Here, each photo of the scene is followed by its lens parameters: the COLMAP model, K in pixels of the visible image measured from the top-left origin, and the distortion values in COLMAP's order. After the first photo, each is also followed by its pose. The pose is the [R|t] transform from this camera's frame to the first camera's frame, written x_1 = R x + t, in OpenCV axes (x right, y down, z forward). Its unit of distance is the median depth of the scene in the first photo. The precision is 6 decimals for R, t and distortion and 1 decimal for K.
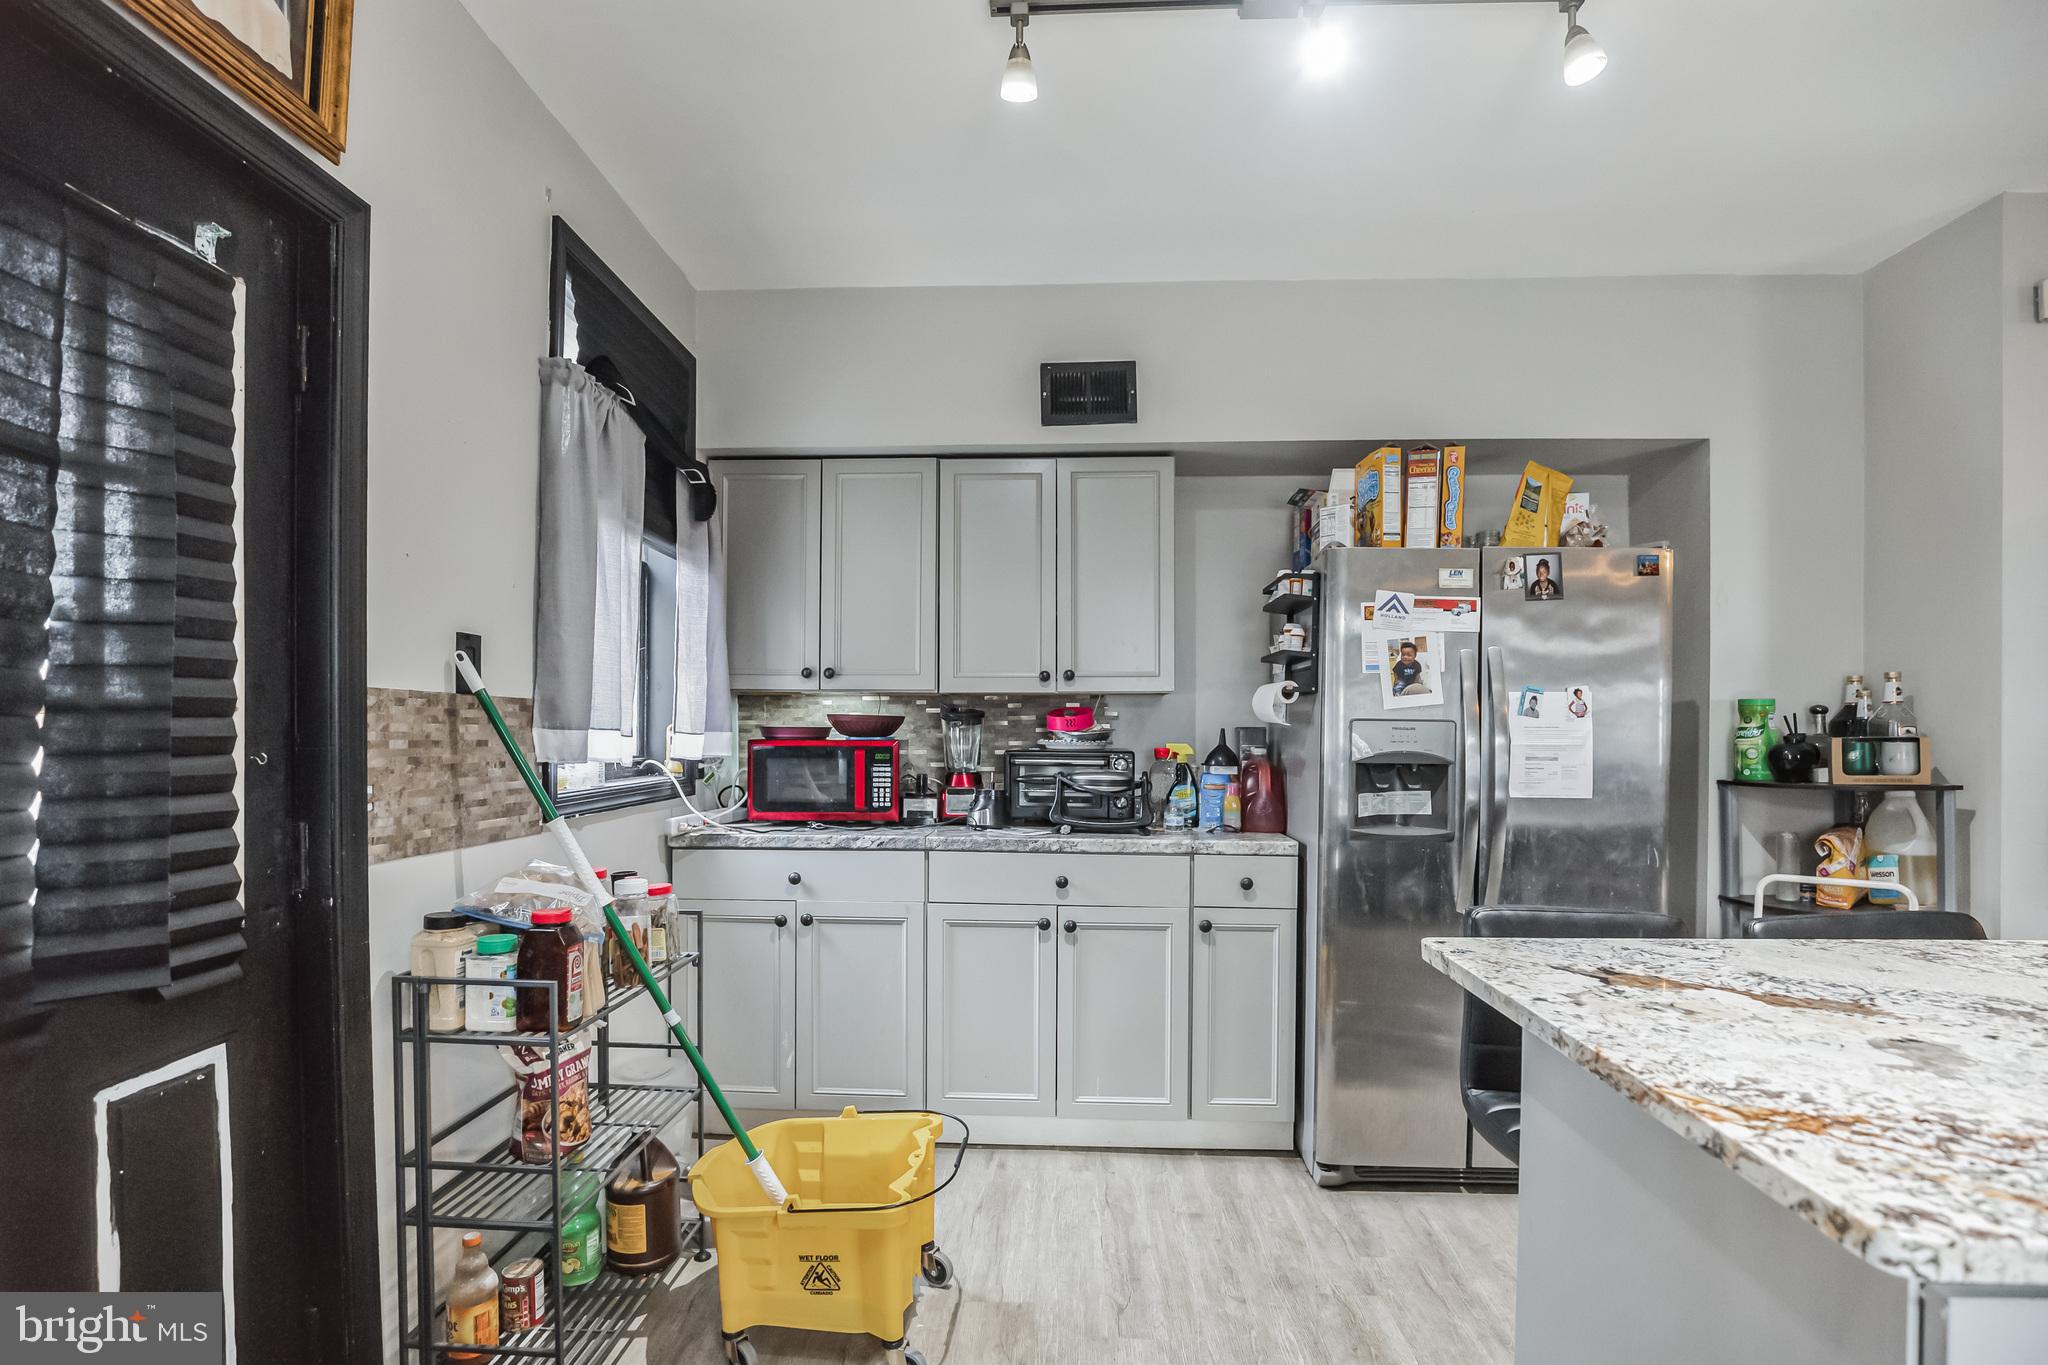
lens RADIAL K [[949.9, 0, 1017.5], [0, 949.9, 719.5], [0, 0, 1]] dist [-0.038150, 0.000206]
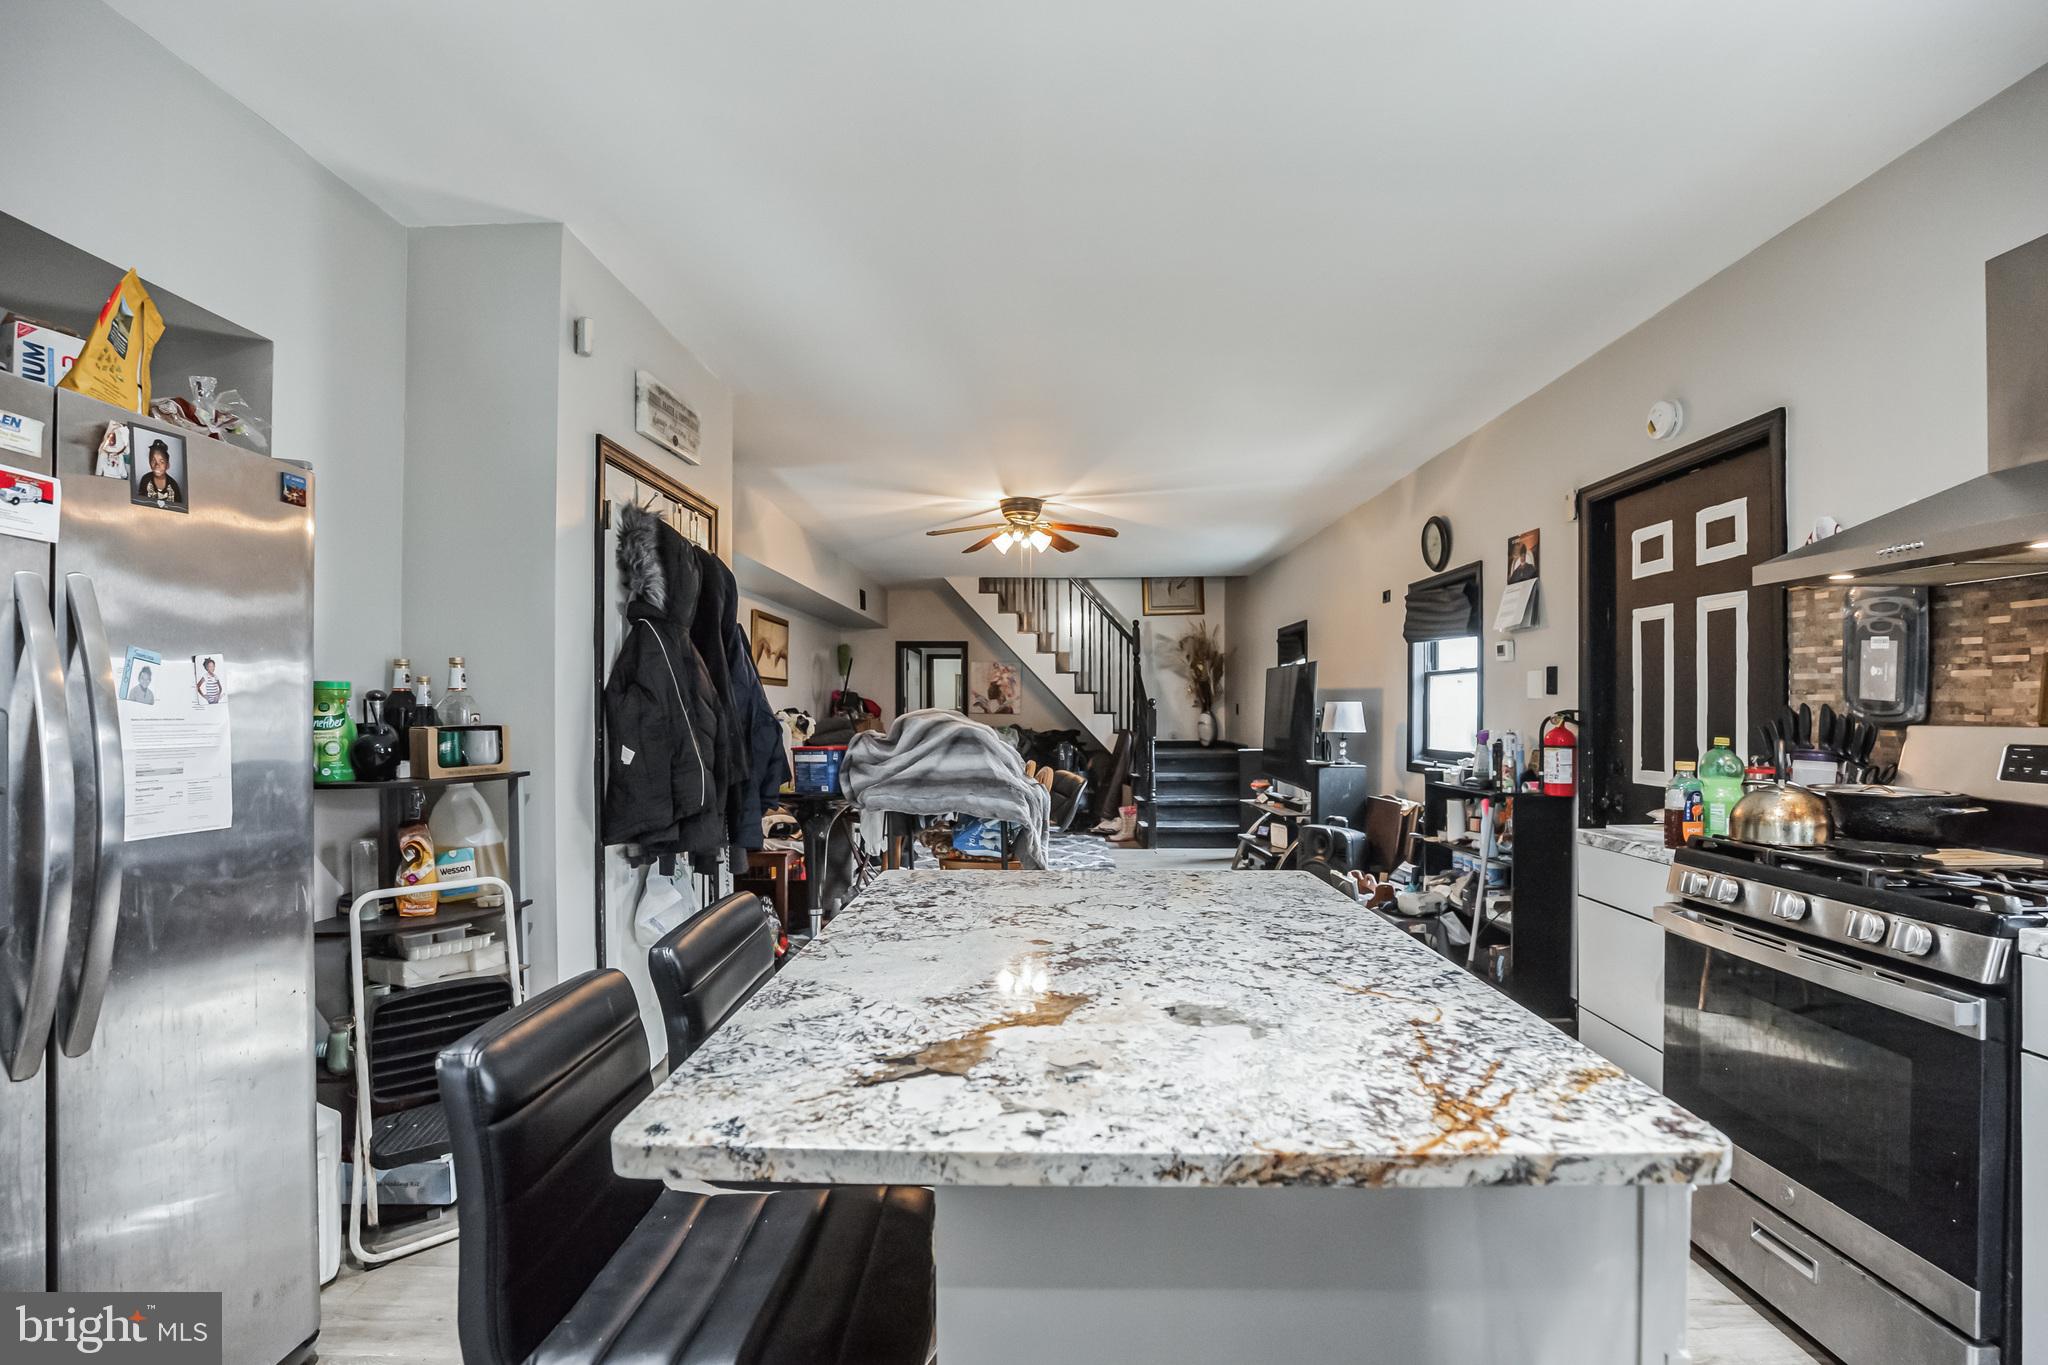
lens RADIAL K [[949.9, 0, 1017.5], [0, 949.9, 719.5], [0, 0, 1]] dist [-0.038150, 0.000206]
pose [[-0.037403, -0.011315, 0.999236, -0.048782], [-0.004369, 0.999928, 0.011159, -0.000722], [-0.999291, -0.003948, -0.037450, 0.478556]]
